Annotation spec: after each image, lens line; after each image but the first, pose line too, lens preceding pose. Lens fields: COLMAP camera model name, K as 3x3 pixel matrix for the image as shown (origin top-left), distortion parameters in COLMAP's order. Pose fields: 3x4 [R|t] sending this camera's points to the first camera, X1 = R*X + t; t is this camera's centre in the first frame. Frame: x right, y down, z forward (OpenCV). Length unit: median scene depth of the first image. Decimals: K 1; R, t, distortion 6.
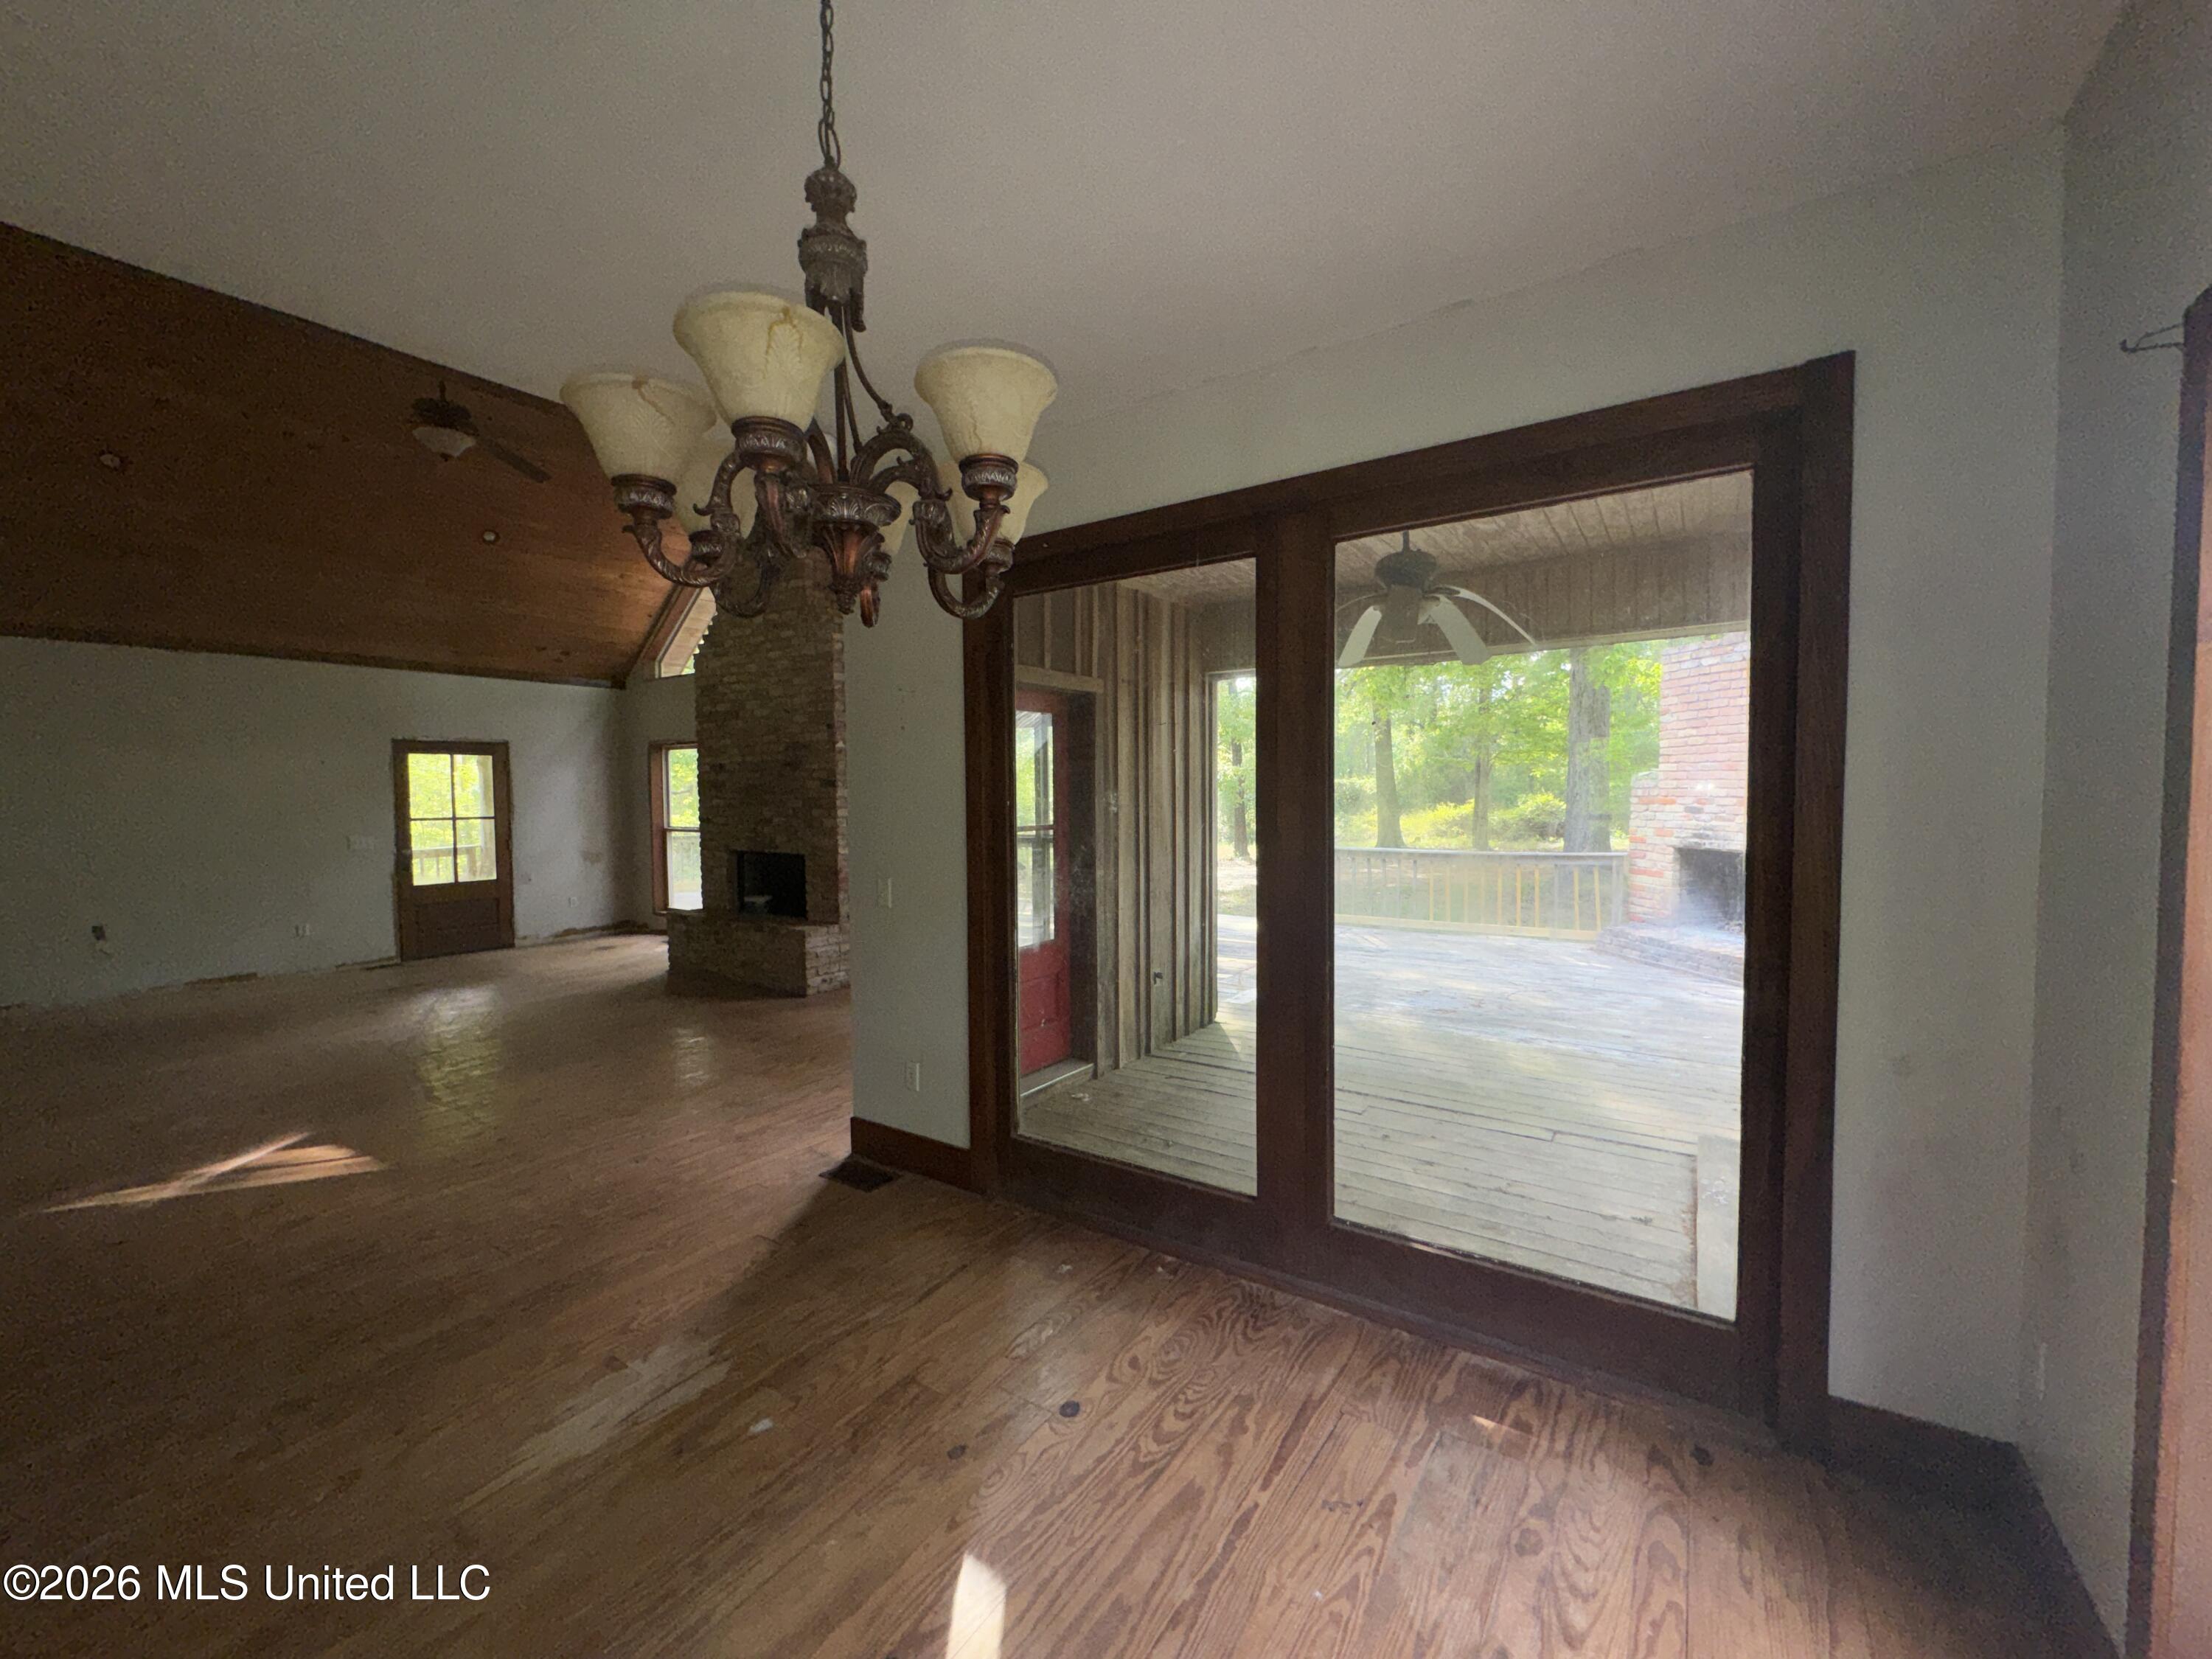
lens RADIAL K [[884.5, 0, 1104.8], [0, 884.5, 833.0], [0, 0, 1]] dist [-0.003180, 0.000440]
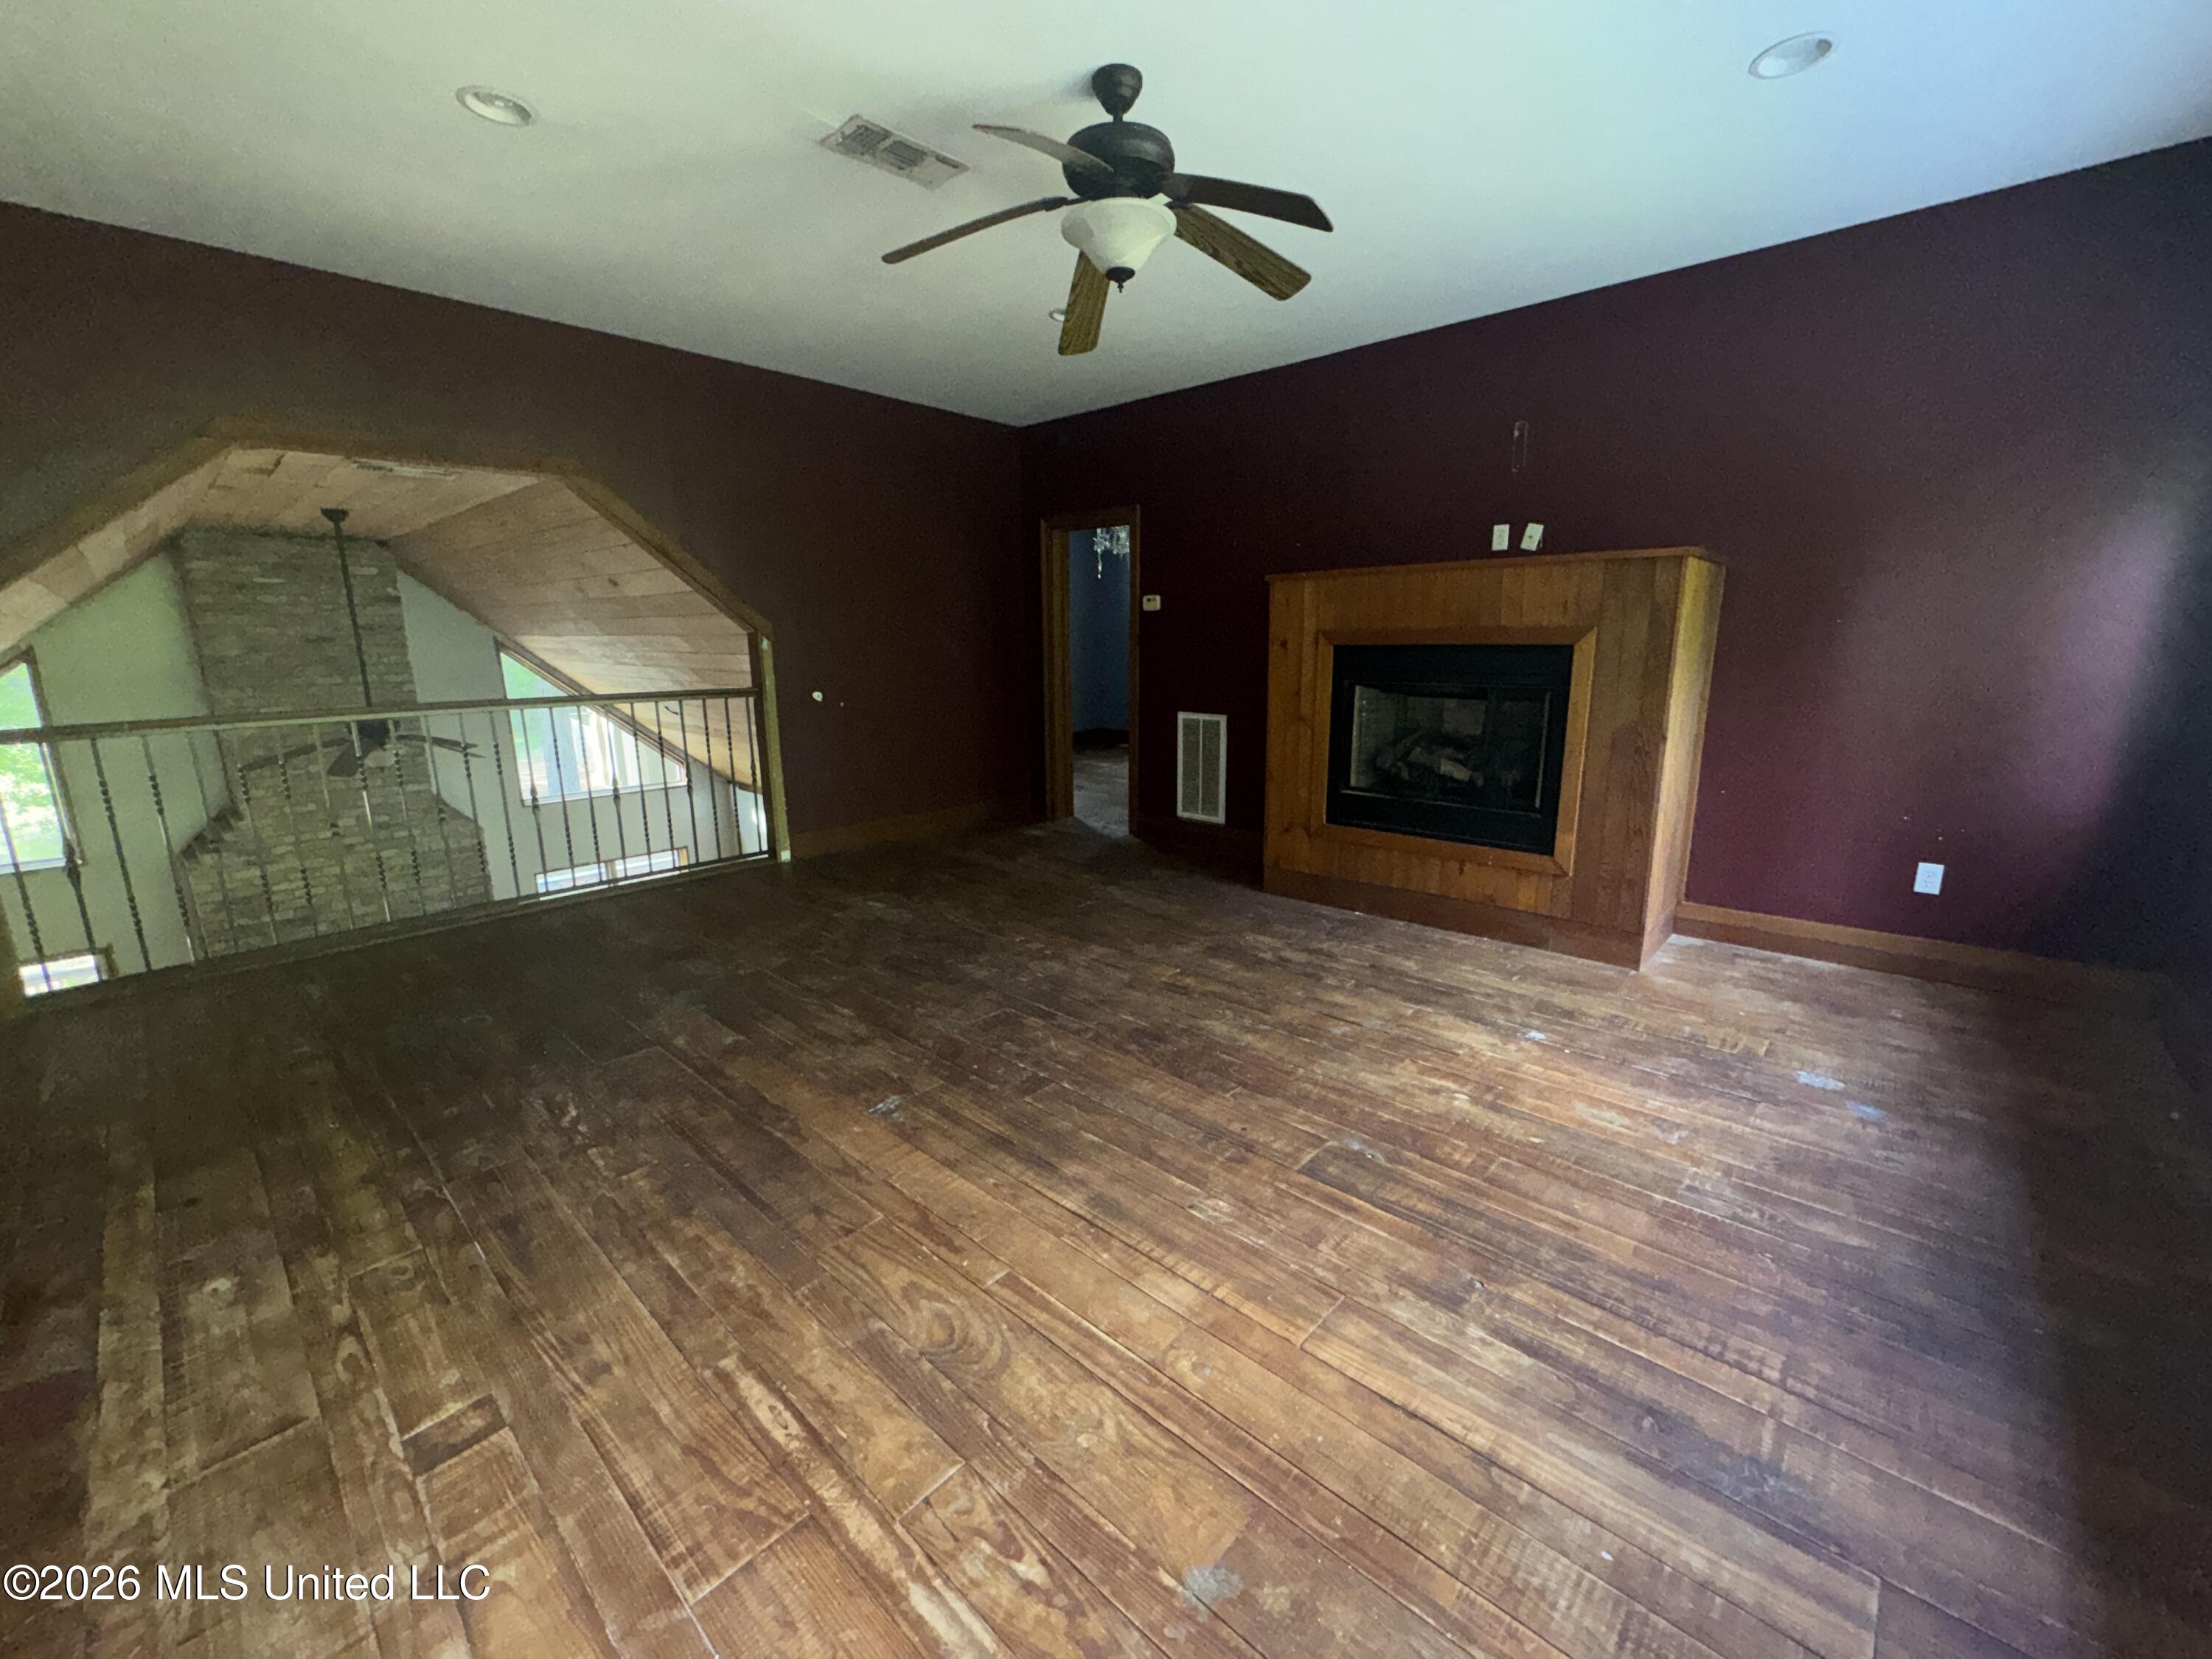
lens RADIAL K [[884.5, 0, 1105.4], [0, 884.5, 826.5], [0, 0, 1]] dist [-0.003180, 0.000440]
pose [[0.160443, -0.205694, 0.965375, -1.286157], [0.055801, 0.978371, 0.199189, -0.408467], [-0.985467, 0.021911, 0.168450, -0.019617]]
